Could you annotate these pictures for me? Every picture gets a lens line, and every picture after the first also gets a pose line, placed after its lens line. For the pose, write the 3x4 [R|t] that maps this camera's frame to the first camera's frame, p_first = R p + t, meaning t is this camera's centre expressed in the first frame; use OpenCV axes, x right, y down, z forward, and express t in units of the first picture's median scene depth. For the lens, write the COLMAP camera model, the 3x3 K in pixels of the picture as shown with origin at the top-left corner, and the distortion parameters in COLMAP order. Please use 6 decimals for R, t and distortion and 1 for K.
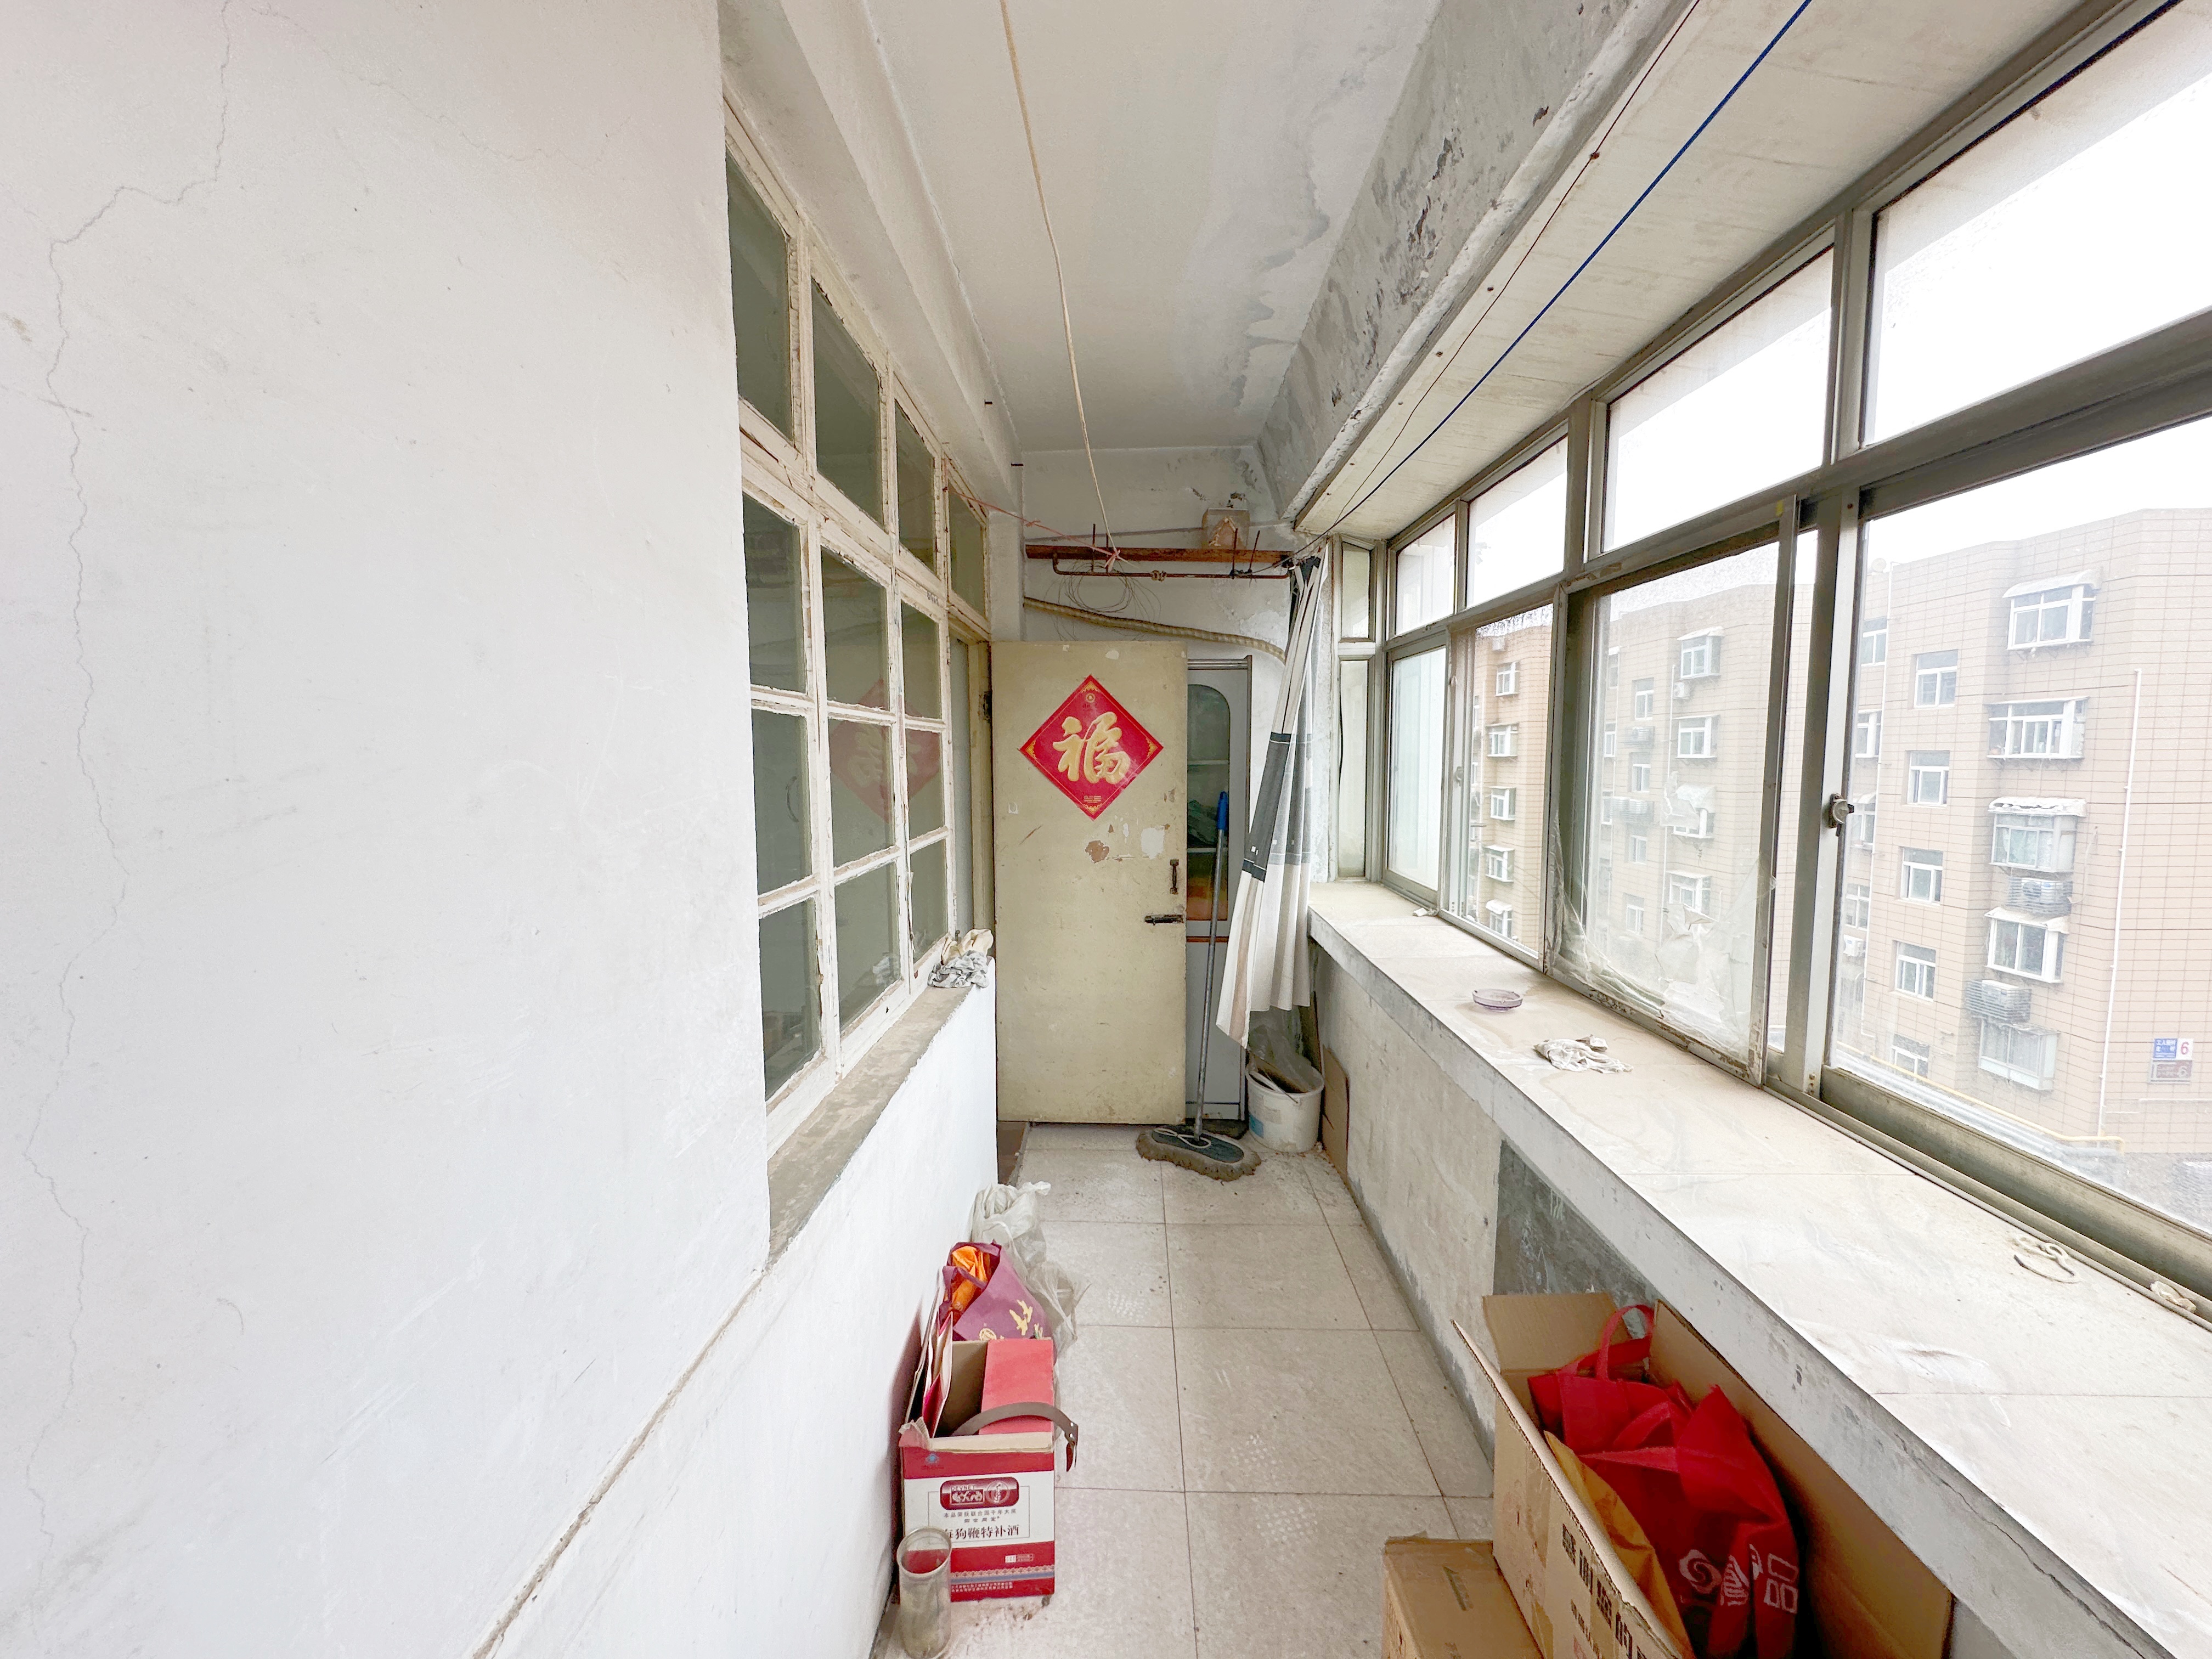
lens RADIAL K [[871.6, 0, 1110.6], [0, 871.6, 828.5], [0, 0, 1]] dist [0.000241, 0.000321]
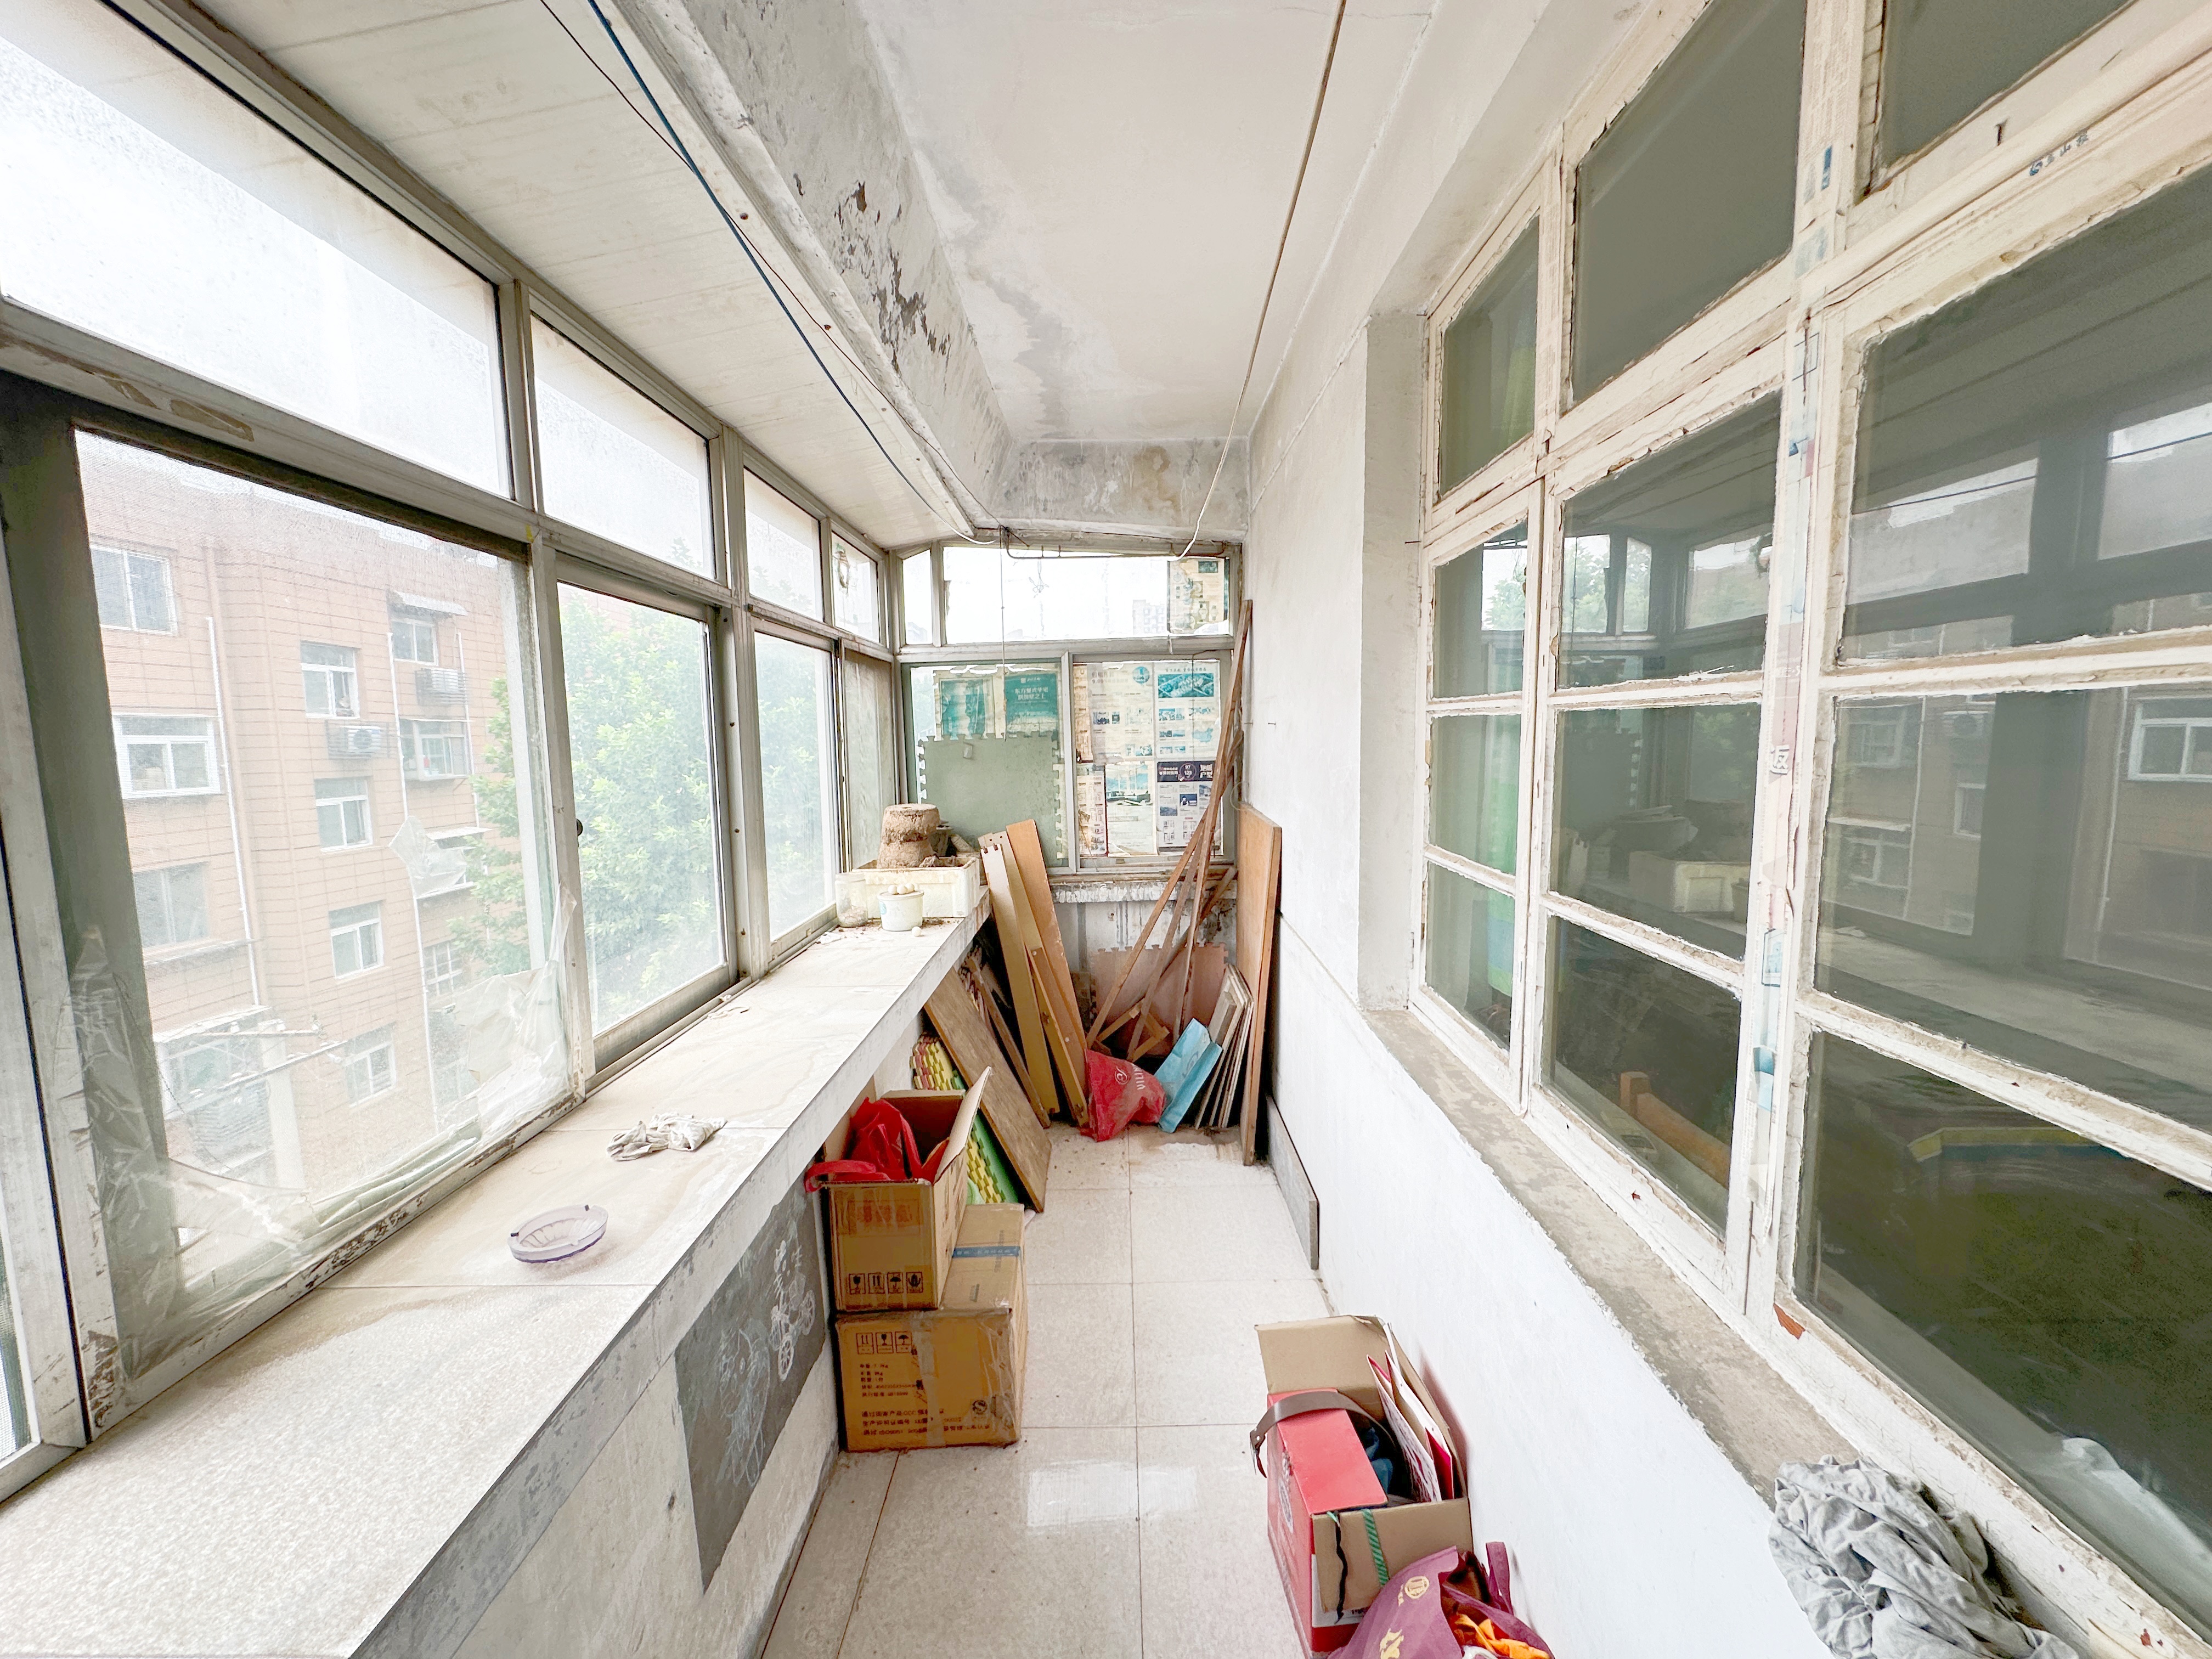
lens RADIAL K [[871.6, 0, 1110.8], [0, 871.6, 826.5], [0, 0, 1]] dist [0.000241, 0.000321]
pose [[-0.999433, 0.030921, -0.013363, 0.108260], [0.027820, 0.981375, 0.190079, -0.178167], [0.018992, 0.189599, -0.981678, 1.735819]]
